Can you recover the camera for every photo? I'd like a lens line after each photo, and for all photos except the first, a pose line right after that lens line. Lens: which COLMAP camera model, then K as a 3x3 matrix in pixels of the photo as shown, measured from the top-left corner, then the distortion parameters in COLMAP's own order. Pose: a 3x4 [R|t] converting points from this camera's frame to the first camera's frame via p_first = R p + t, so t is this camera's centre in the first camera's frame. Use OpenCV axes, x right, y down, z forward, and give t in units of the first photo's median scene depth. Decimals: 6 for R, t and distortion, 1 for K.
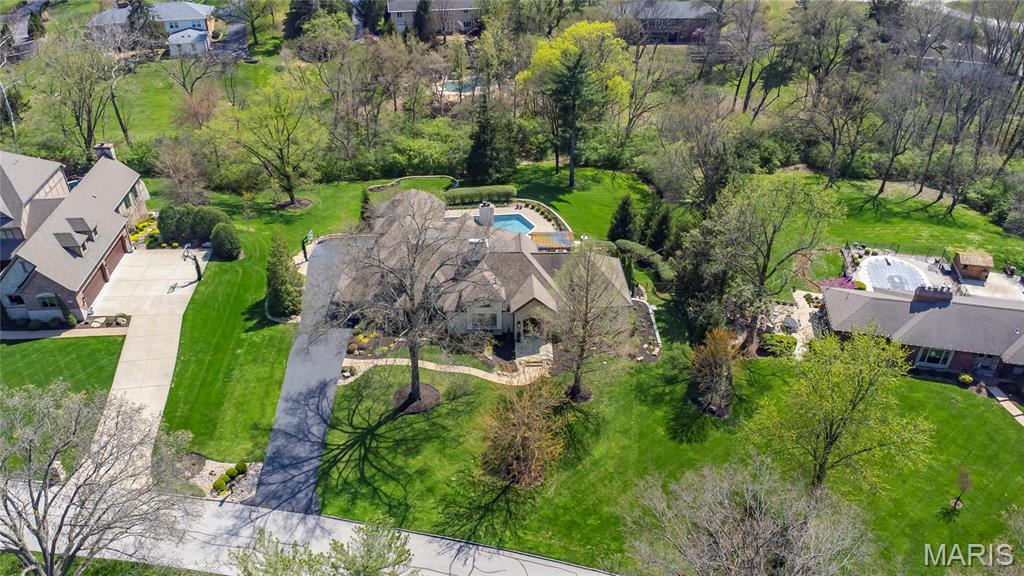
lens RADIAL K [[739.7, 0, 514.6], [0, 739.7, 287.5], [0, 0, 1]] dist [-0.004008, -0.004580]
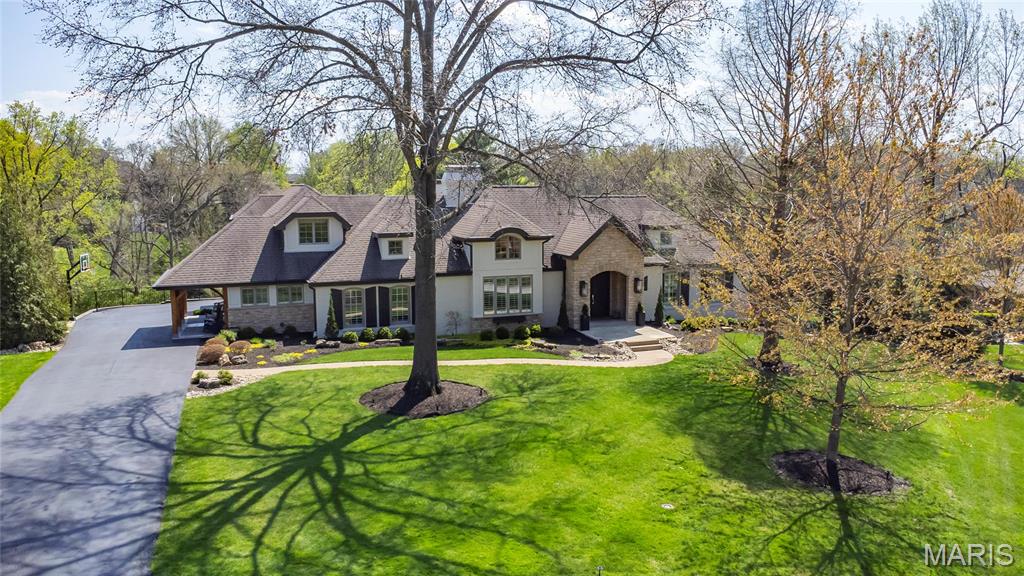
lens RADIAL K [[739.7, 0, 506.7], [0, 739.7, 287.5], [0, 0, 1]] dist [-0.004008, -0.004580]
pose [[0.951322, -0.050270, 0.304072, -0.220279], [0.180438, 0.890692, -0.417266, 0.283643], [-0.249858, 0.451820, 0.856405, 0.711056]]
